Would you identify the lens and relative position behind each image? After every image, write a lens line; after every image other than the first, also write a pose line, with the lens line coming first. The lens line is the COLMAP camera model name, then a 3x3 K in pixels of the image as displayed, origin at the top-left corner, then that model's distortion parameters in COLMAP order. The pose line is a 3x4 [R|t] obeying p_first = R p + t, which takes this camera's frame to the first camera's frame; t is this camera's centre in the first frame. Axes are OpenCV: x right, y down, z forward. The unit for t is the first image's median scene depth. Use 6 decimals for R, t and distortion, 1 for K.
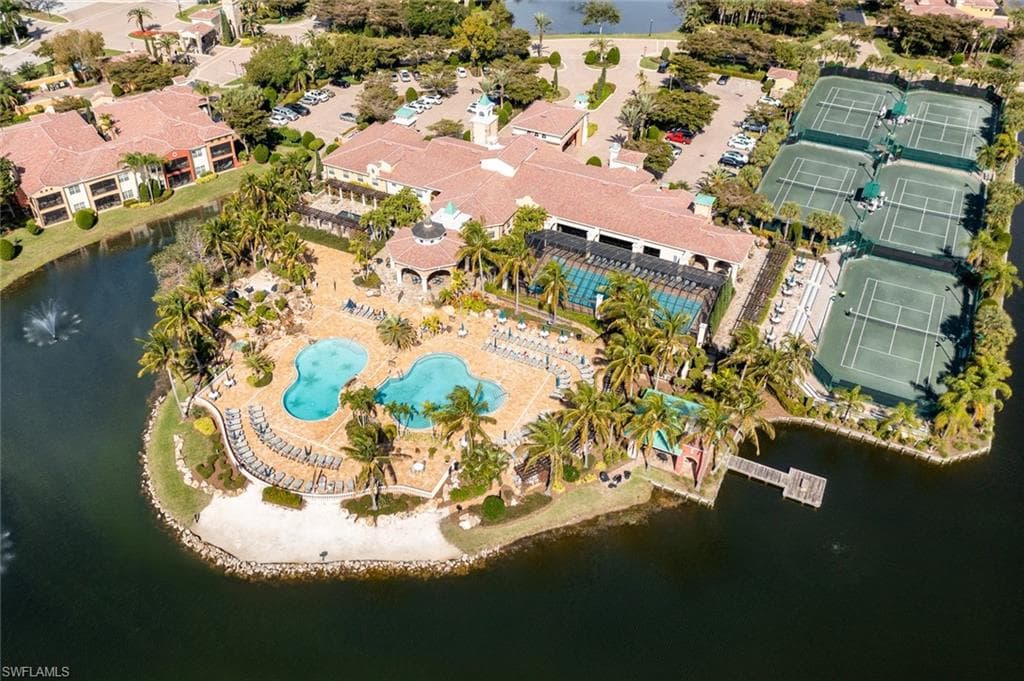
lens RADIAL K [[813.4, 0, 532.2], [0, 813.4, 340.6], [0, 0, 1]] dist [-0.009291, 0.003174]
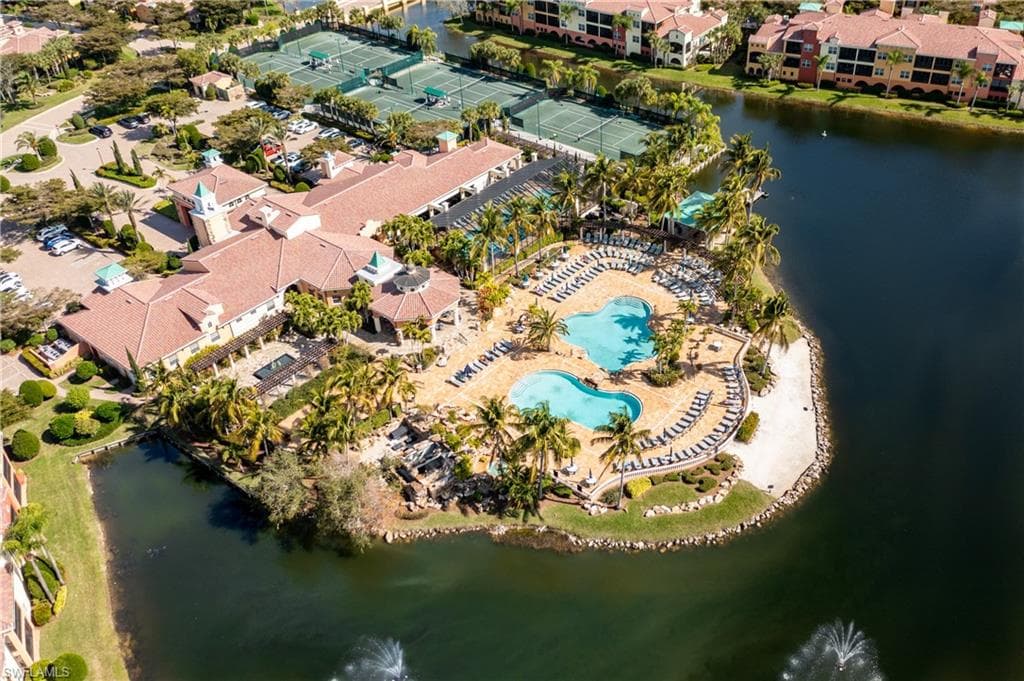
lens RADIAL K [[813.4, 0, 532.2], [0, 813.4, 340.6], [0, 0, 1]] dist [-0.009291, 0.003174]
pose [[0.259406, -0.619237, 0.741117, -0.865031], [0.635822, 0.687117, 0.351568, -0.342641], [-0.726938, 0.380020, 0.571967, 0.444120]]
